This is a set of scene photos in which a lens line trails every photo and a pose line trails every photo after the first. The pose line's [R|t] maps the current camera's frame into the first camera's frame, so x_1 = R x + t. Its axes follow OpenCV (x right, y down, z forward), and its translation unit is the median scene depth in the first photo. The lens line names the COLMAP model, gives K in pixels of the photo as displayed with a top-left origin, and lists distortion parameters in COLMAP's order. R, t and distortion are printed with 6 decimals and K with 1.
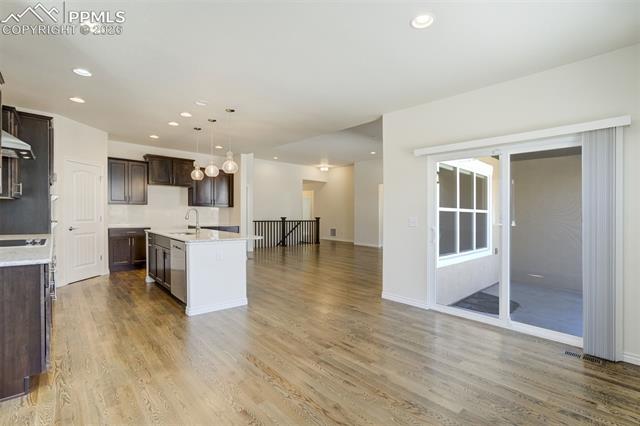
lens RADIAL K [[301.6, 0, 320.5], [0, 301.6, 221.9], [0, 0, 1]] dist [-0.030545, 0.000233]
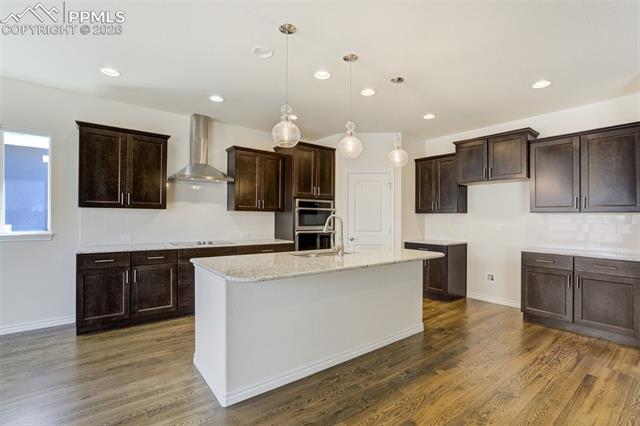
lens RADIAL K [[301.4, 0, 321.1], [0, 301.4, 214.7], [0, 0, 1]] dist [-0.024301, 0.001779]
pose [[-0.070590, -0.029573, -0.997067, 0.159624], [-0.040152, 0.998835, -0.026782, -0.022214], [0.996697, 0.038144, -0.071695, 0.776838]]
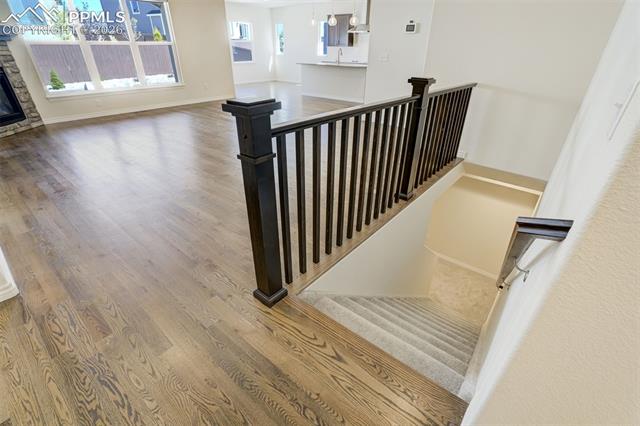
lens RADIAL K [[294.5, 0, 336.0], [0, 294.5, 212.7], [0, 0, 1]] dist [-0.021371, 0.001128]
pose [[-0.982590, 0.060545, -0.175647, -0.035590], [-0.037827, 0.860412, 0.508192, -0.066168], [0.181897, 0.505989, -0.843142, 2.230777]]
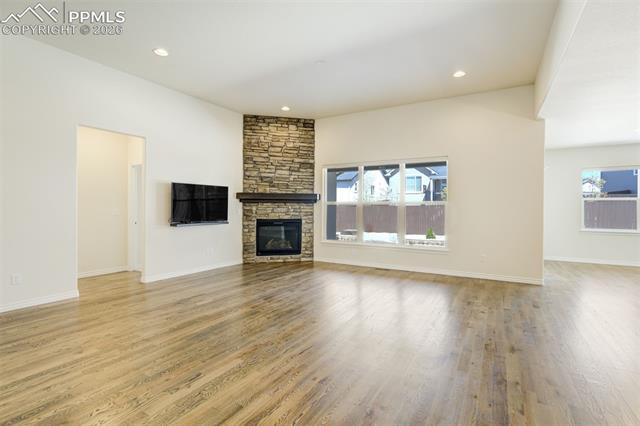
lens RADIAL K [[289.4, 0, 318.5], [0, 289.4, 206.3], [0, 0, 1]] dist [-0.044316, 0.012736]
pose [[-0.272817, -0.016291, 0.961928, -0.401141], [0.015848, 0.999645, 0.021424, -0.052244], [-0.961935, 0.021089, -0.272462, 1.488161]]
